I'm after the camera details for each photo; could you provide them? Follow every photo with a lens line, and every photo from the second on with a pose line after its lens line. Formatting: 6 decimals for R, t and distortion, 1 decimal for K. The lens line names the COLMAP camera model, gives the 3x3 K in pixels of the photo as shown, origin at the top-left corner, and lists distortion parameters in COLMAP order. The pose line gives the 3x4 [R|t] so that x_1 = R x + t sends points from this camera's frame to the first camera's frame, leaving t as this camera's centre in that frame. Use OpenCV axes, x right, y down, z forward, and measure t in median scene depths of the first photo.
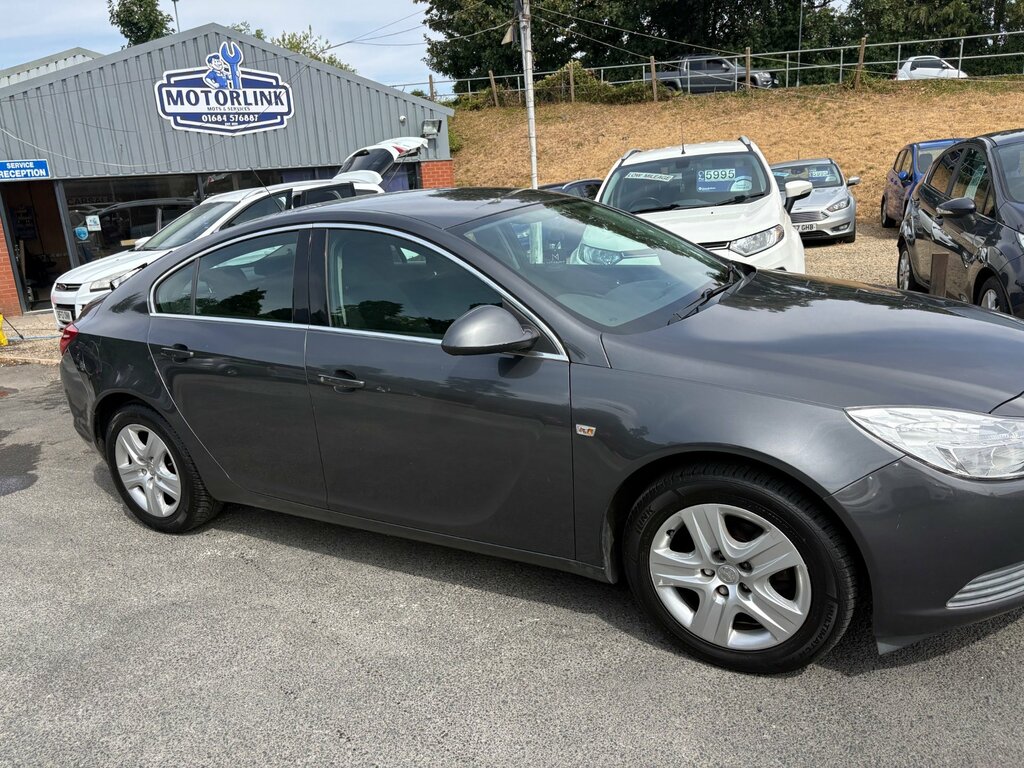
lens RADIAL K [[728.3, 0, 513.4], [0, 728.3, 389.2], [0, 0, 1]] dist [0.004586, -0.014841]
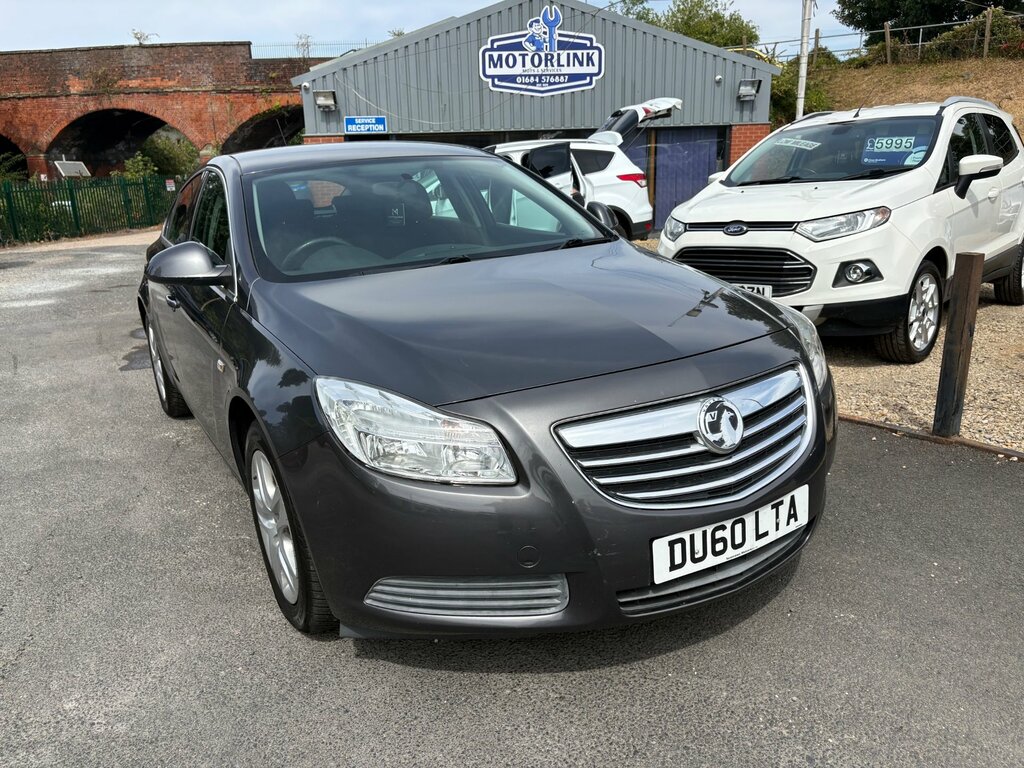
lens RADIAL K [[728.3, 0, 513.4], [0, 728.3, 389.2], [0, 0, 1]] dist [0.004586, -0.014841]
pose [[0.885066, 0.173811, -0.431796, 0.112674], [-0.153471, 0.984760, 0.081822, -0.007838], [0.439437, -0.006149, 0.898253, 0.024160]]
